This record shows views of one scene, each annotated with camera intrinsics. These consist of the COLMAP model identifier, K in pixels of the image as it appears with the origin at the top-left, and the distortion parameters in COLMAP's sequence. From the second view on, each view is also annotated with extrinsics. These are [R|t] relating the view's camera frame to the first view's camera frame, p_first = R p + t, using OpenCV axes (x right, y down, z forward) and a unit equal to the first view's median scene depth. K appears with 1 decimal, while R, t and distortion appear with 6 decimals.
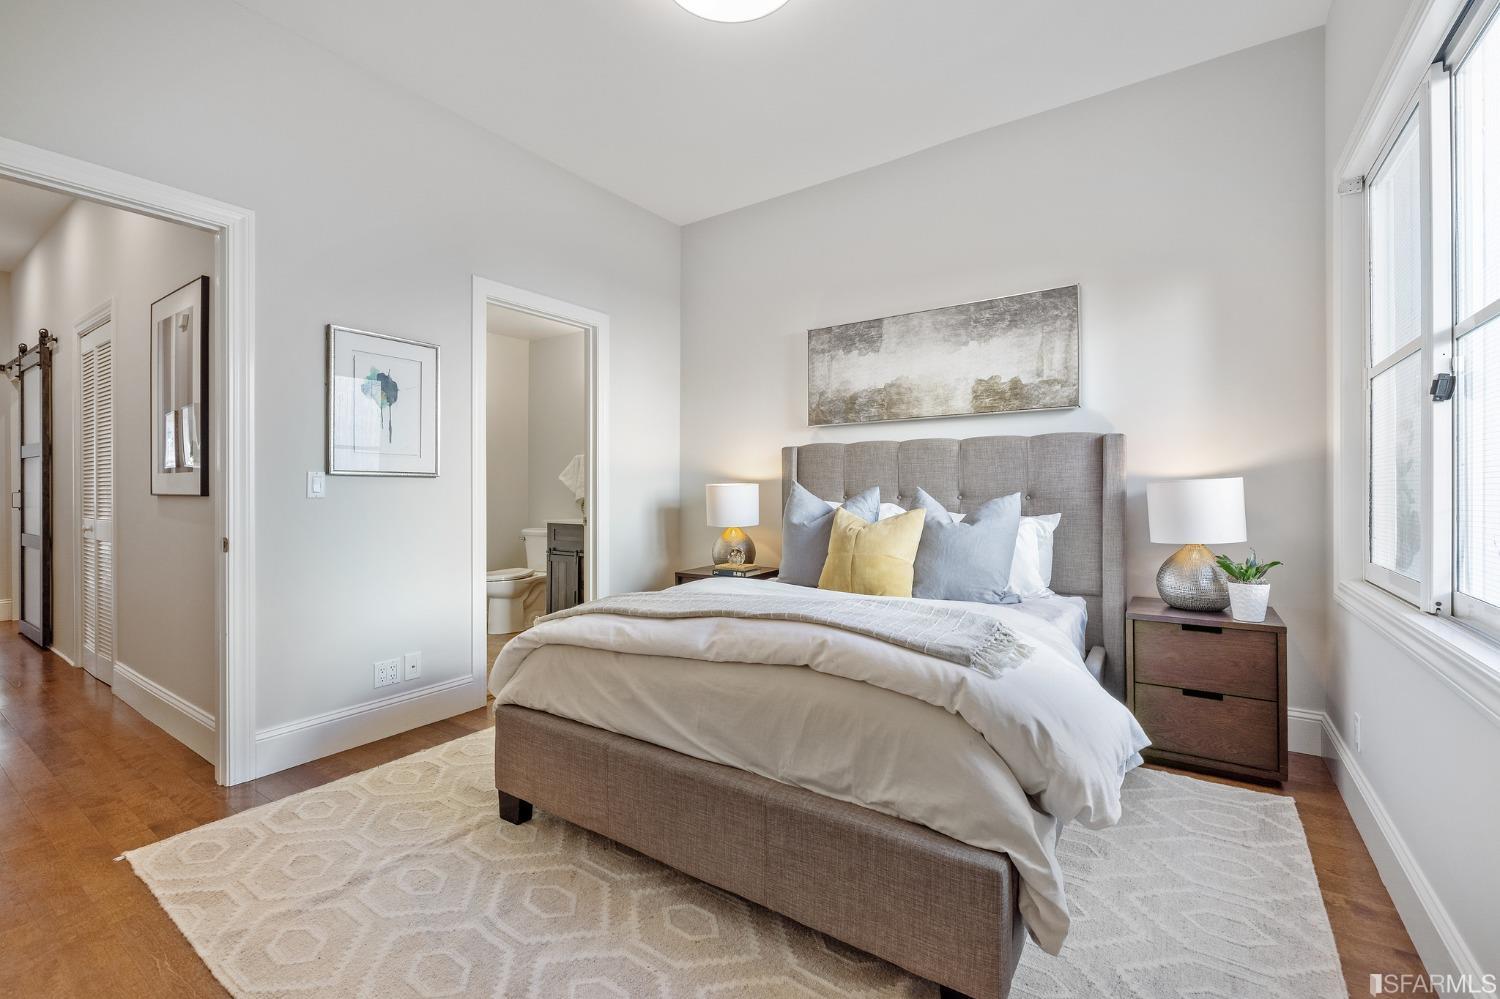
lens RADIAL K [[627.5, 0, 744.3], [0, 627.5, 493.3], [0, 0, 1]] dist [-0.016131, -0.000178]
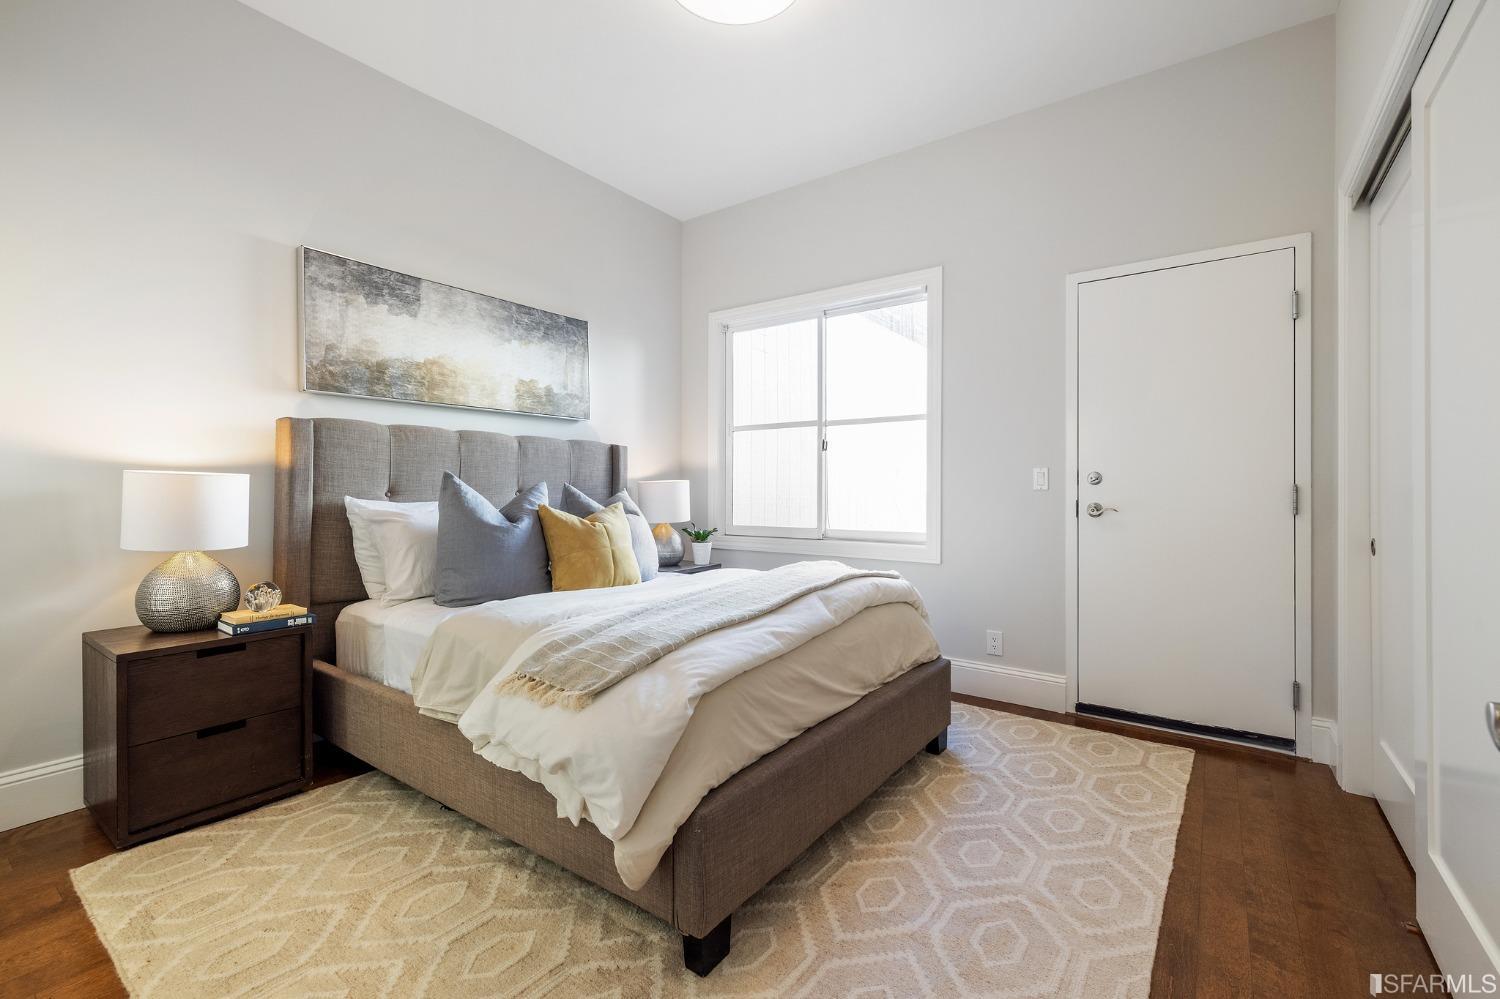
lens RADIAL K [[649.0, 0, 752.3], [0, 649.0, 489.6], [0, 0, 1]] dist [0.000079, -0.000596]
pose [[0.021999, 0.002485, 0.999755, -0.671077], [-0.000172, 0.999997, -0.002482, 0.002131], [-0.999758, -0.000117, 0.021999, 0.580904]]
